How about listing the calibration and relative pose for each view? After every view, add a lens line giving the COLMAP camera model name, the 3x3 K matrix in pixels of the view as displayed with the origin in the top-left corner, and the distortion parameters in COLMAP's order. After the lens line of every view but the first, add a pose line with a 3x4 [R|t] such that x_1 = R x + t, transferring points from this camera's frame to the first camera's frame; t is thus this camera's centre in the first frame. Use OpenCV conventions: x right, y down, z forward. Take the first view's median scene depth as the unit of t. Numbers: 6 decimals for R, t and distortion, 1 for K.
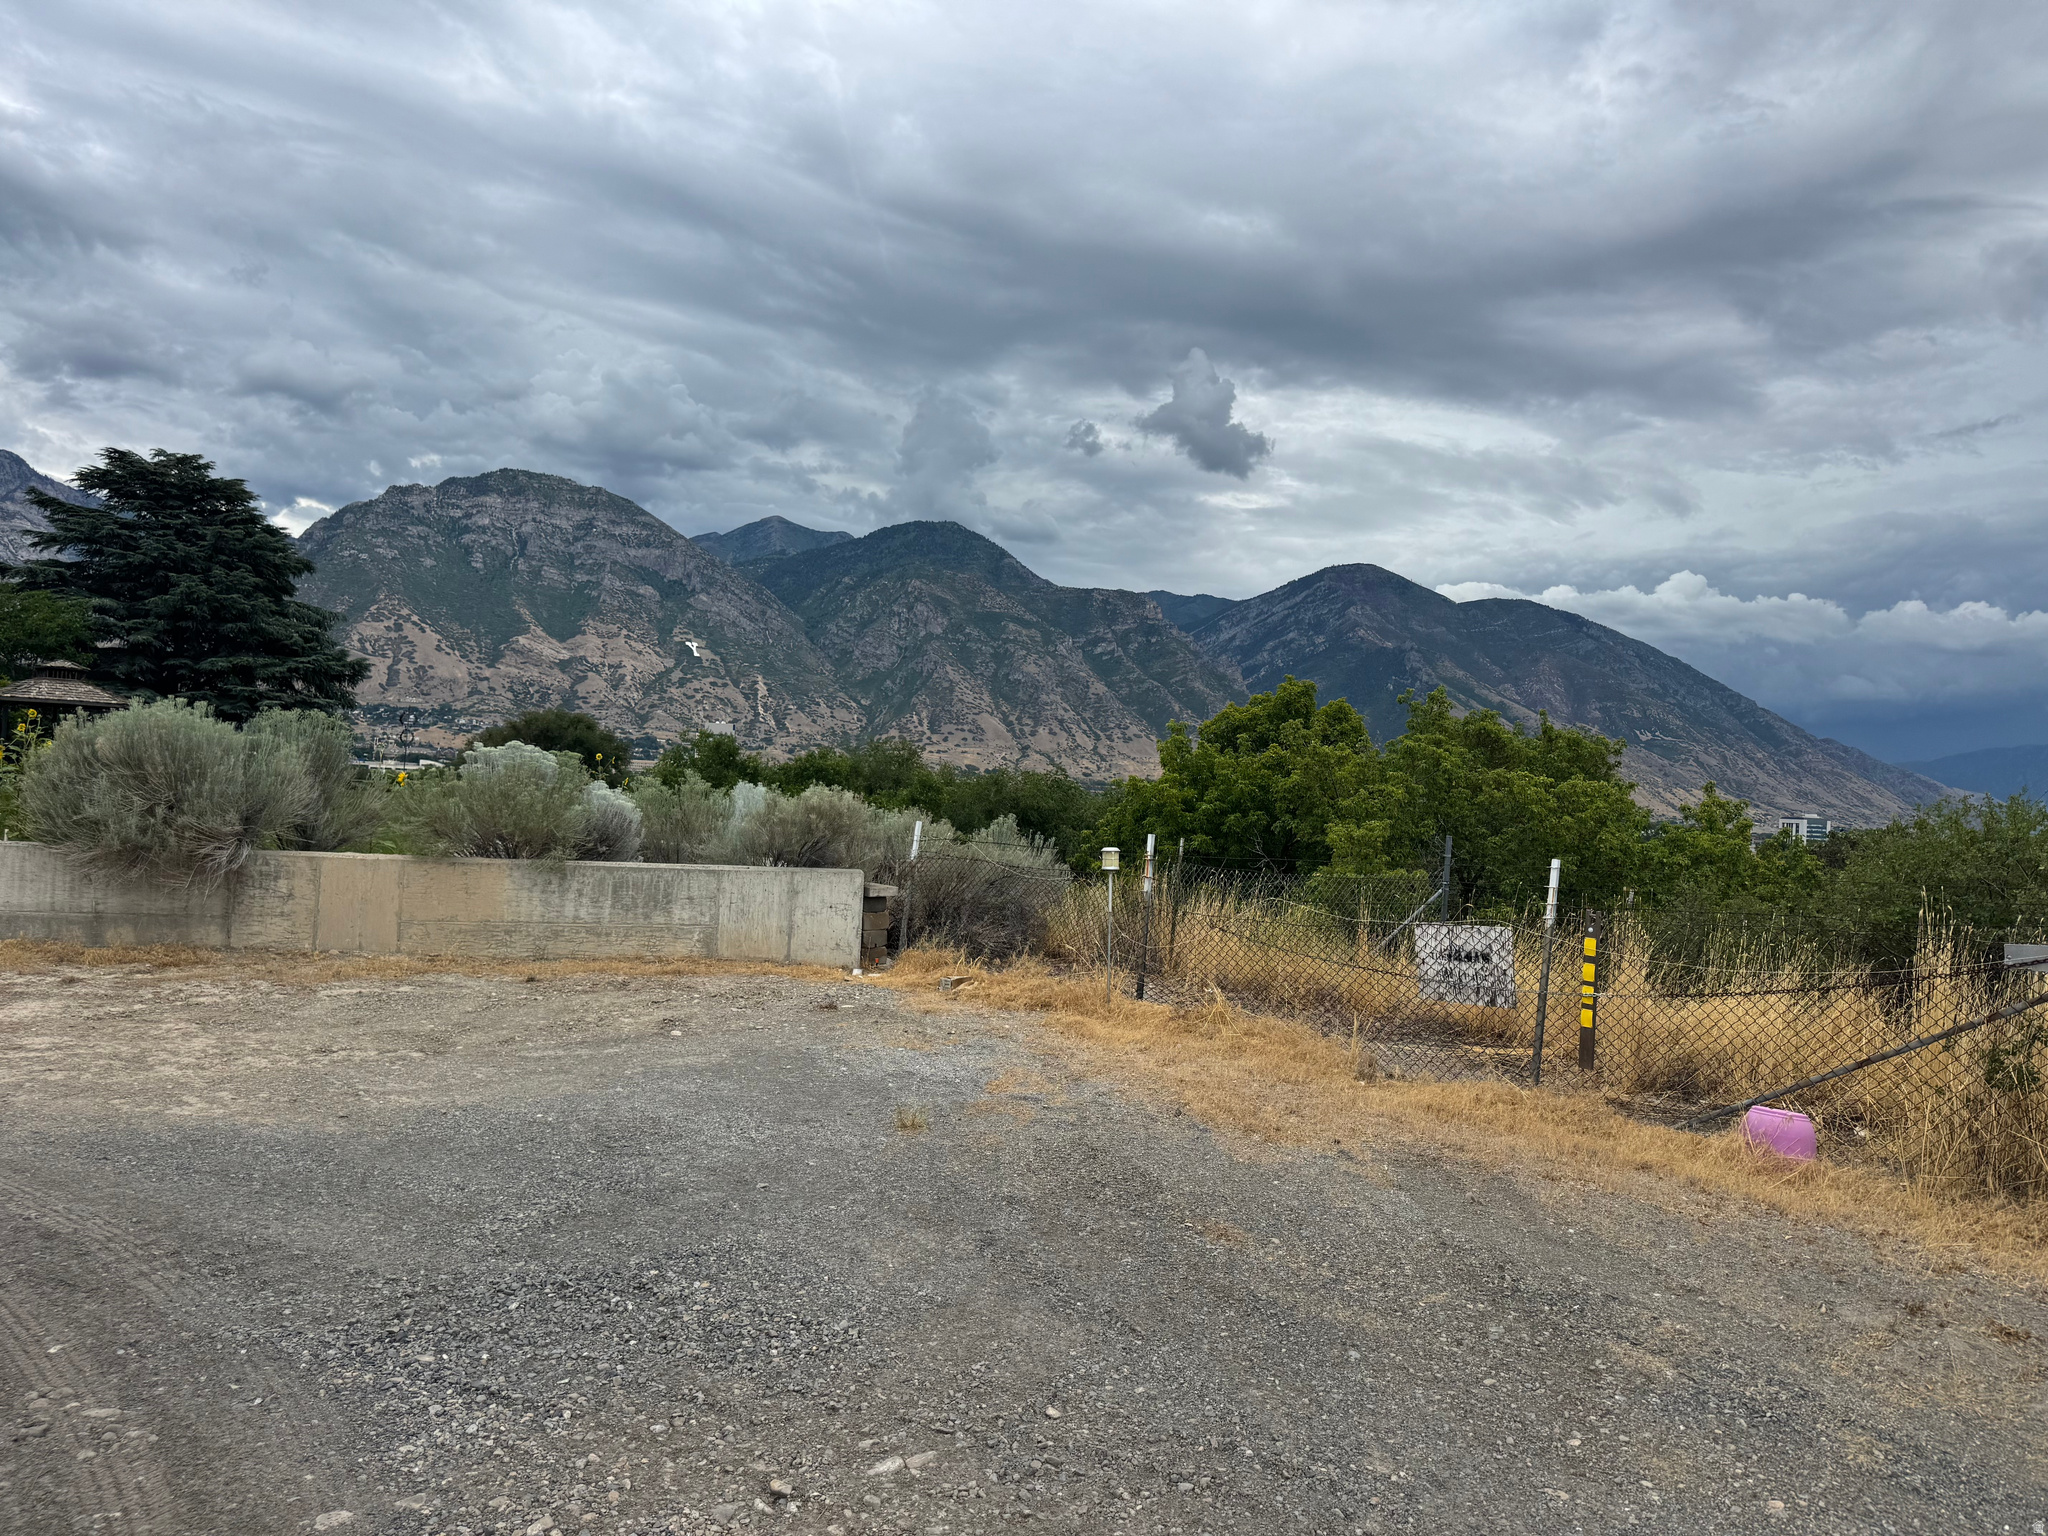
lens RADIAL K [[1432.4, 0, 1013.0], [0, 1432.4, 769.7], [0, 0, 1]] dist [0.091267, -0.164964]
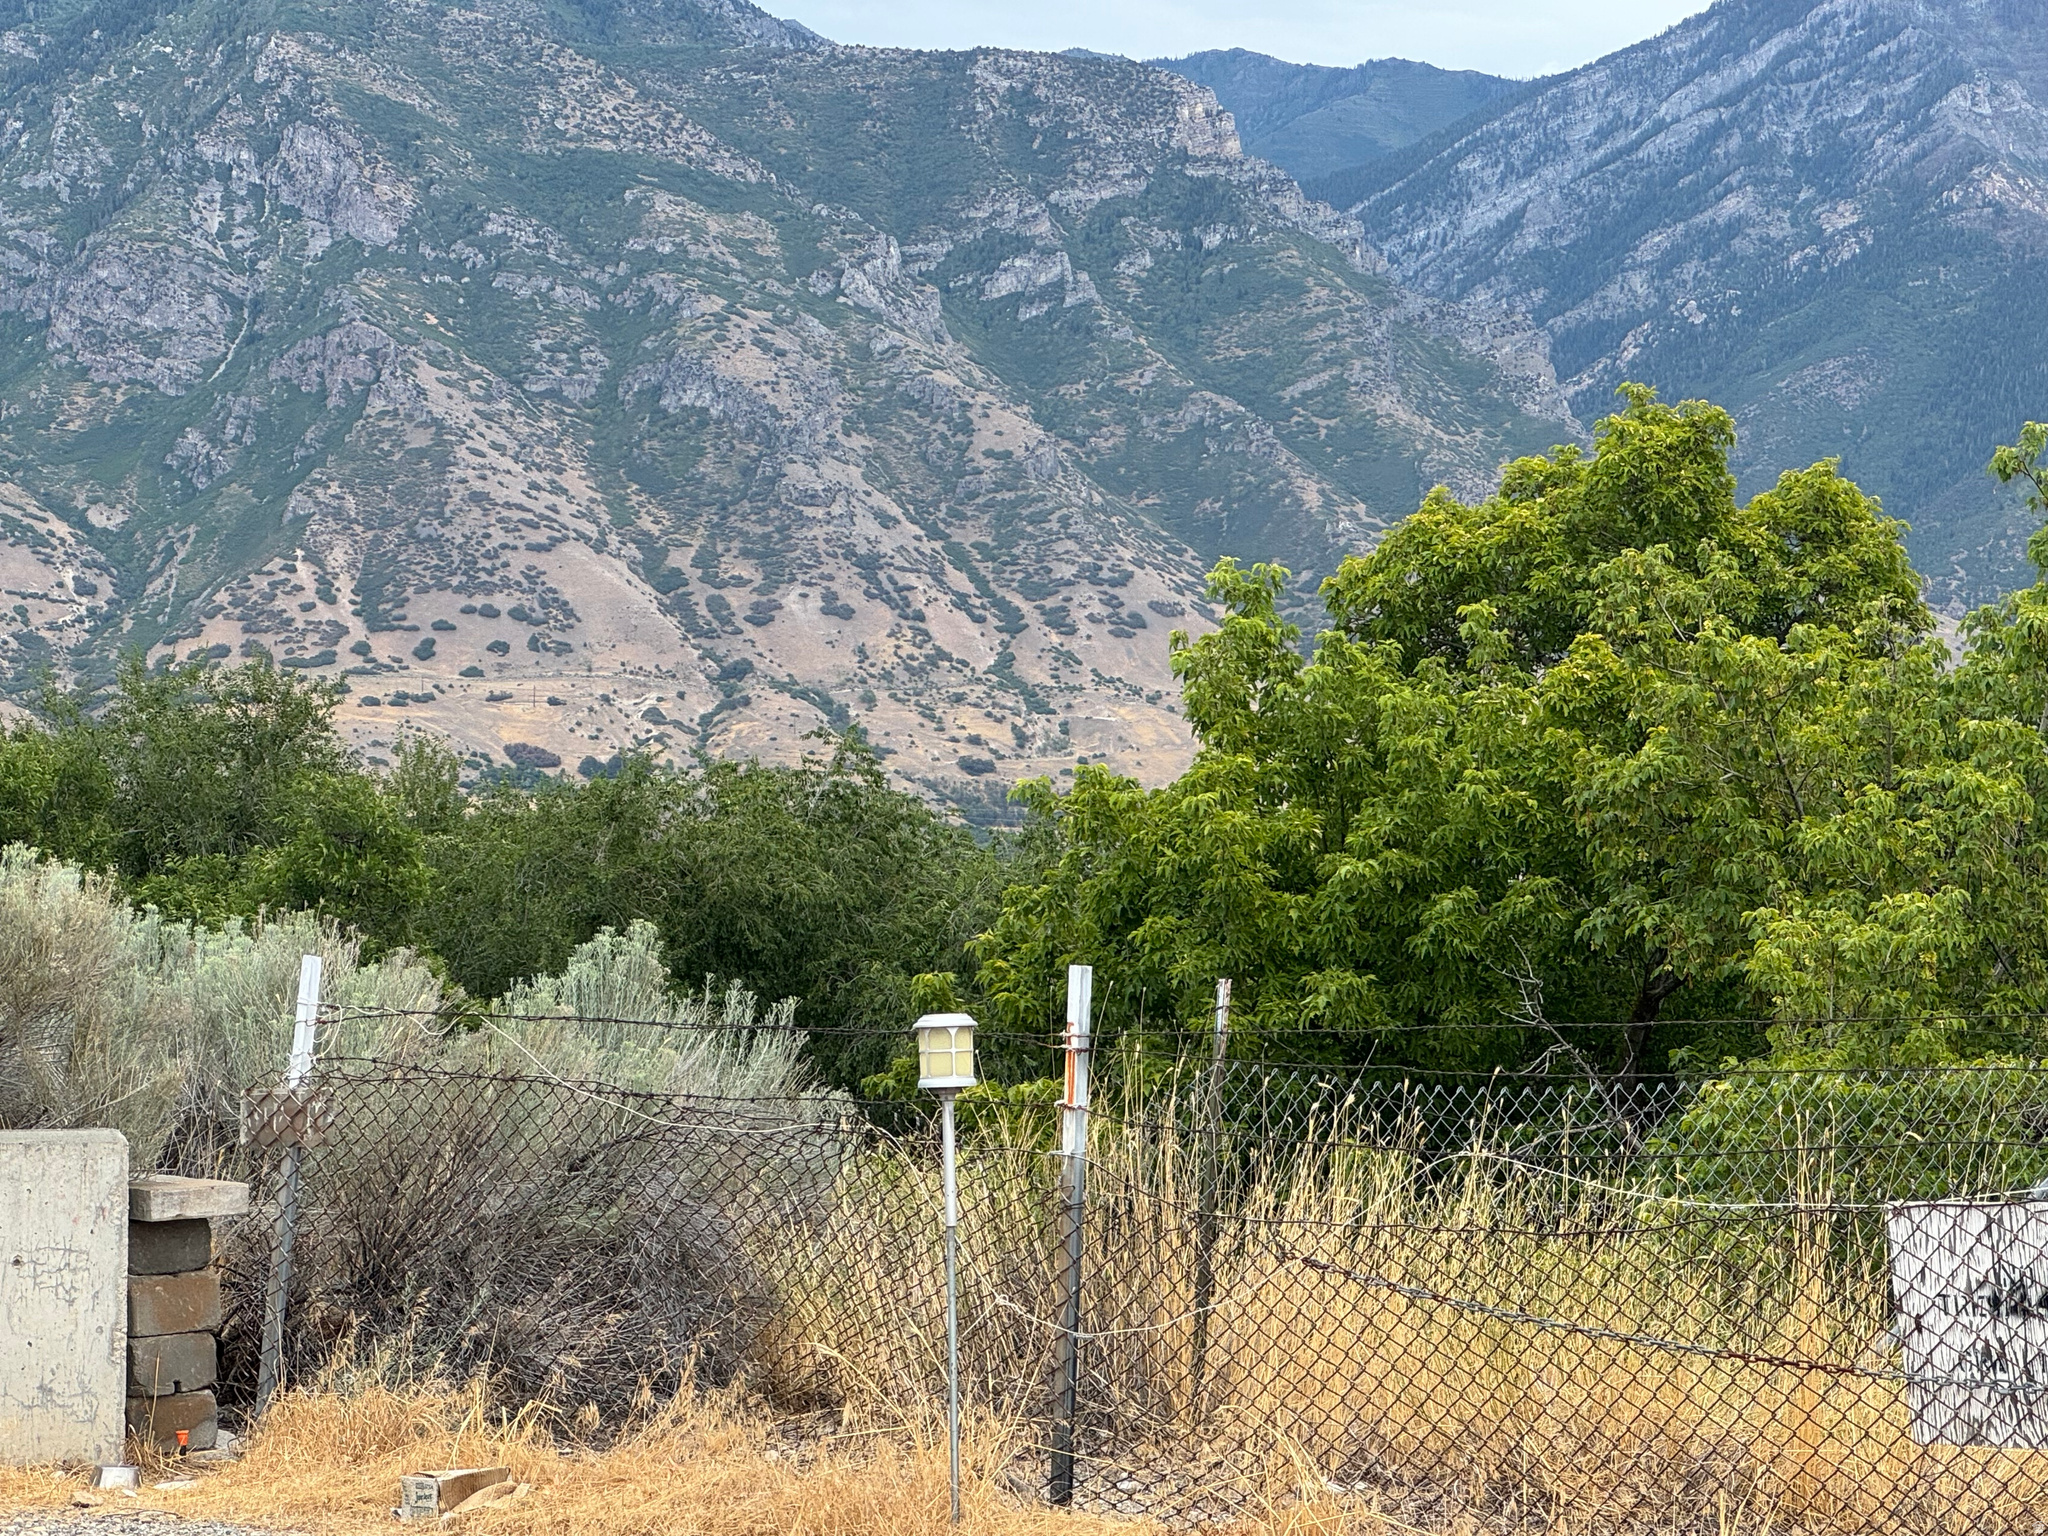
lens RADIAL K [[5877.4, 0, 1025.0], [0, 5877.4, 769.6], [0, 0, 1]] dist [-0.441791, 11.017545]
pose [[0.997931, -0.038995, 0.051113, 0.012820], [0.038807, 0.999236, 0.004652, -0.001164], [-0.051255, -0.002659, 0.998682, -0.126155]]
